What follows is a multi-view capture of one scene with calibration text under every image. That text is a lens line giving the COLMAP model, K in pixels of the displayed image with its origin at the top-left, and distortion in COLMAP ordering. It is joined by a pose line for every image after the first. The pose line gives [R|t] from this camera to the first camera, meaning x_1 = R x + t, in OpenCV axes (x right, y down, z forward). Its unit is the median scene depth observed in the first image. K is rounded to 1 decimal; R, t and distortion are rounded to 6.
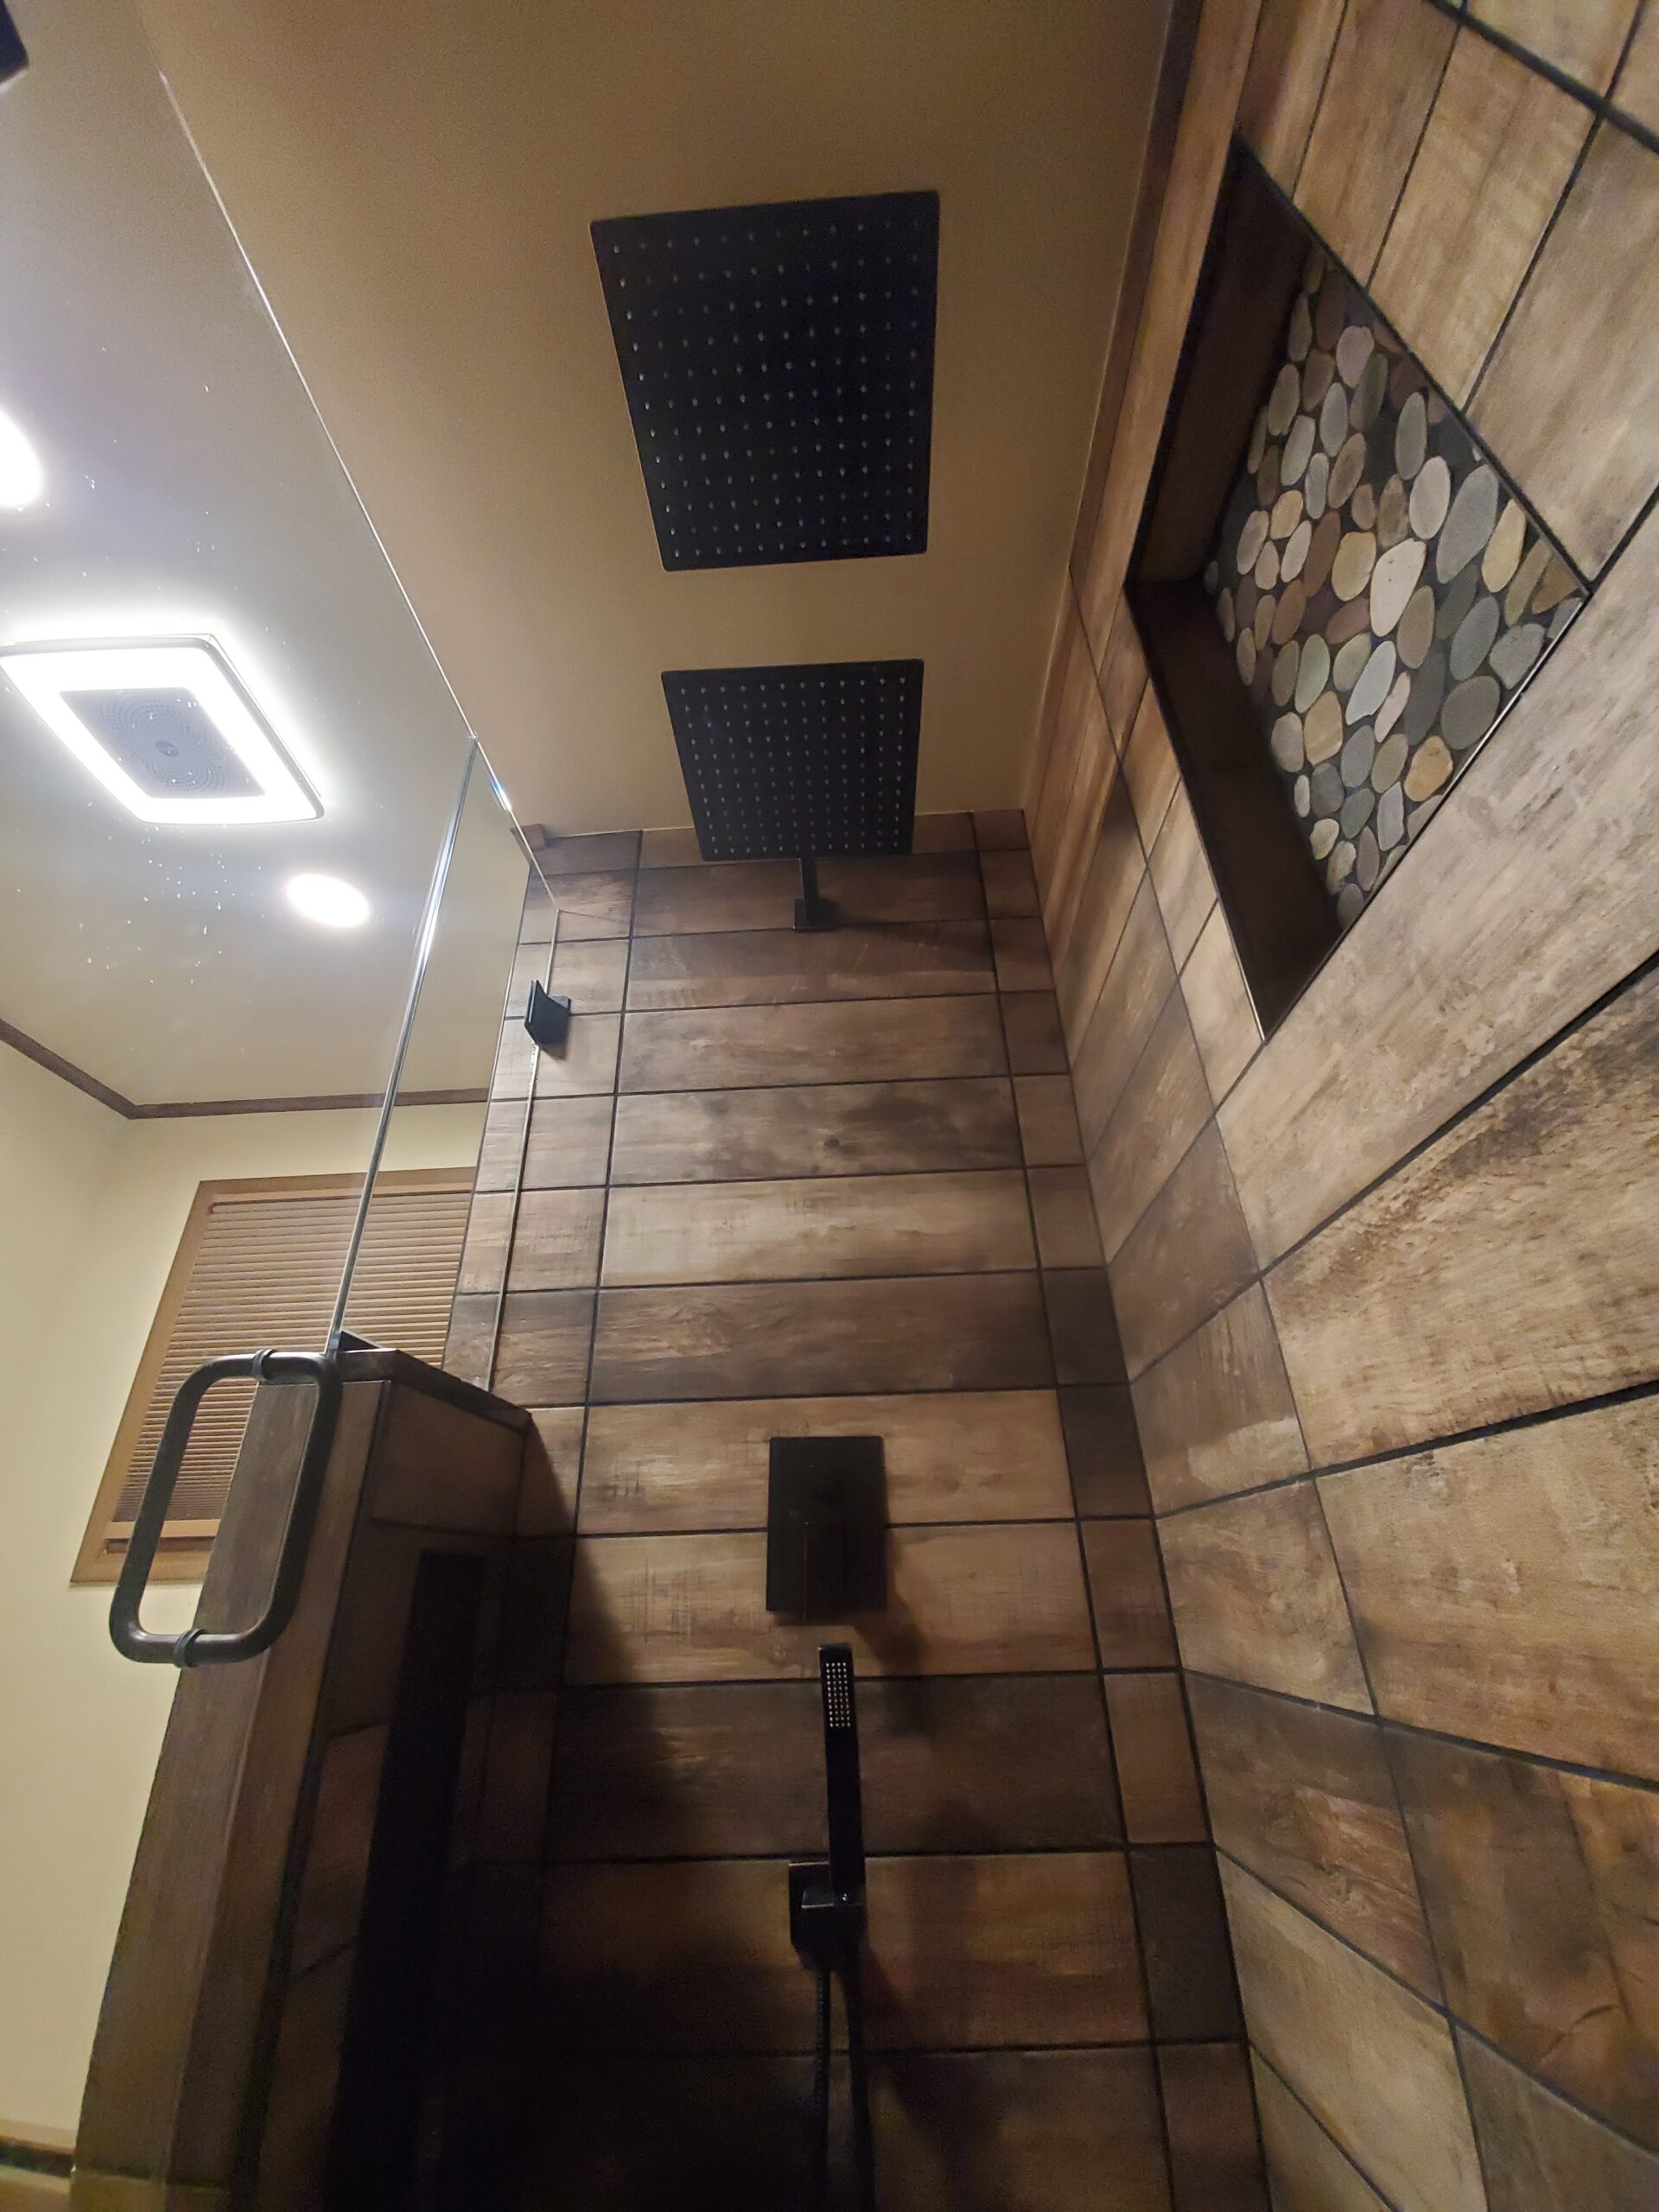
lens RADIAL K [[874.3, 0, 822.6], [0, 874.3, 1107.7], [0, 0, 1]] dist [0.011919, -0.017566]
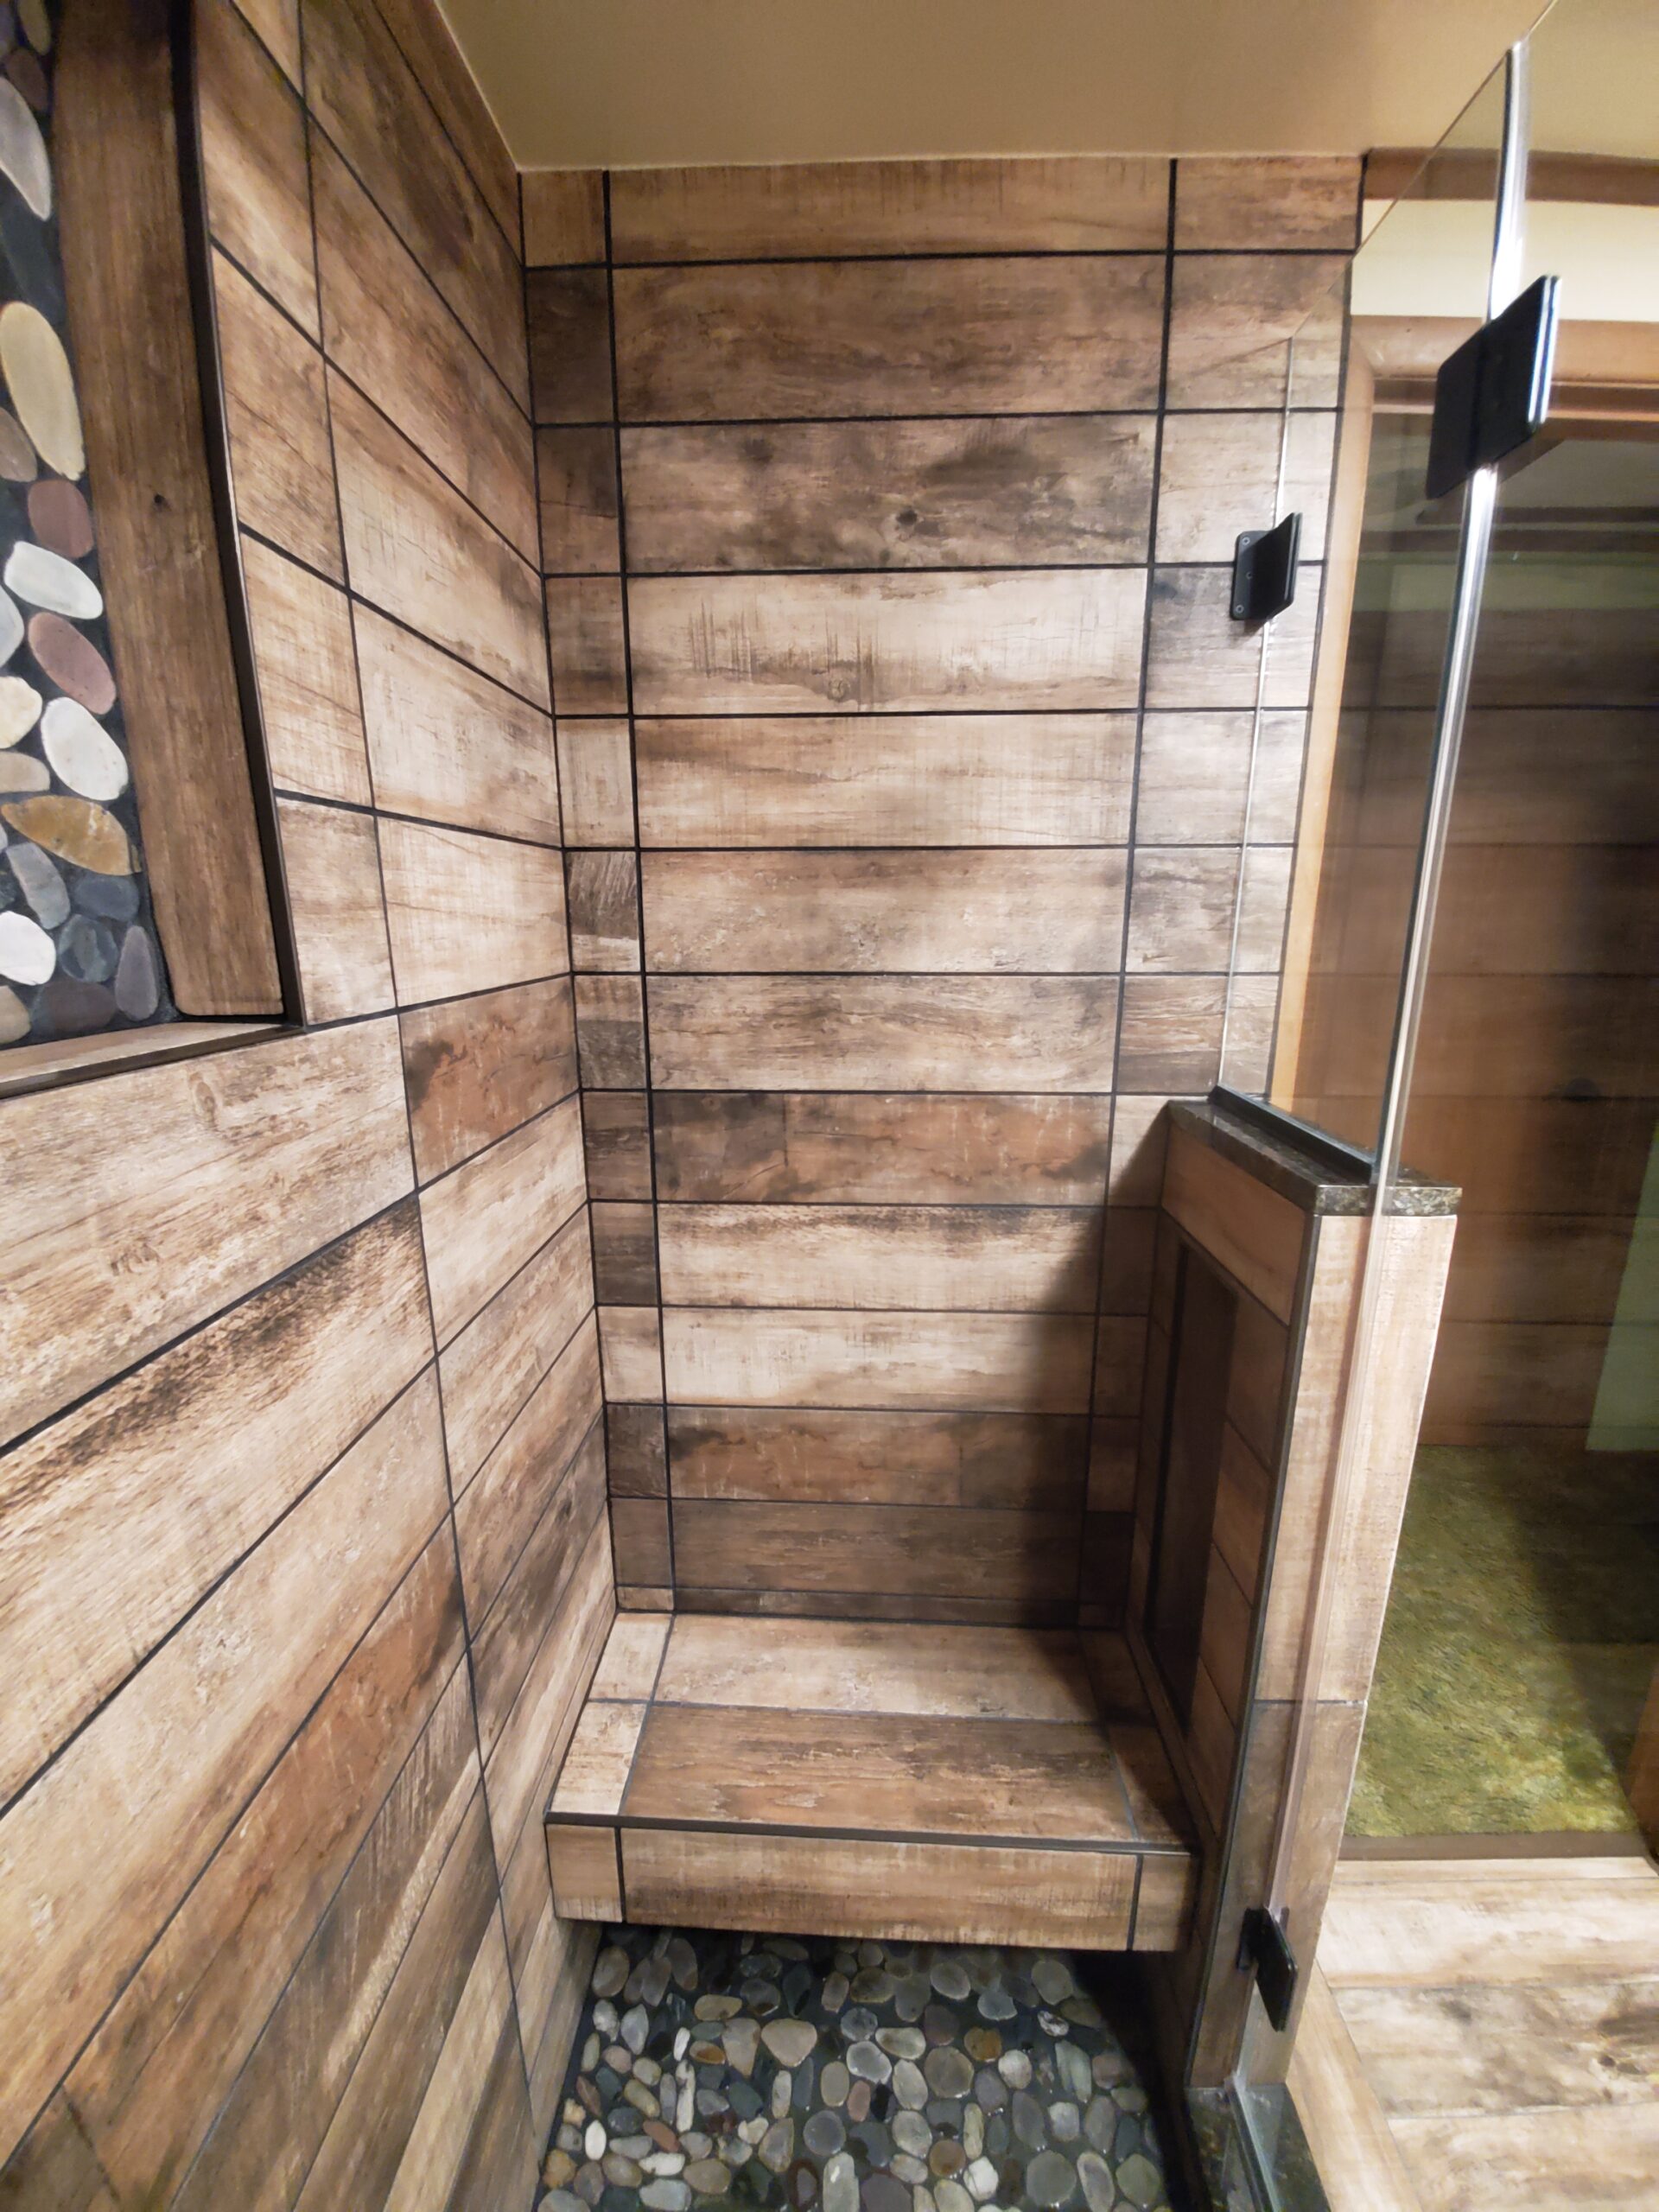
lens RADIAL K [[874.3, 0, 822.6], [0, 874.3, 1107.7], [0, 0, 1]] dist [0.011919, -0.017566]
pose [[-0.999484, 0.031562, -0.005905, -0.010214], [0.031968, 0.960839, -0.275255, 0.000757], [-0.003014, -0.275302, -0.961353, 0.922896]]
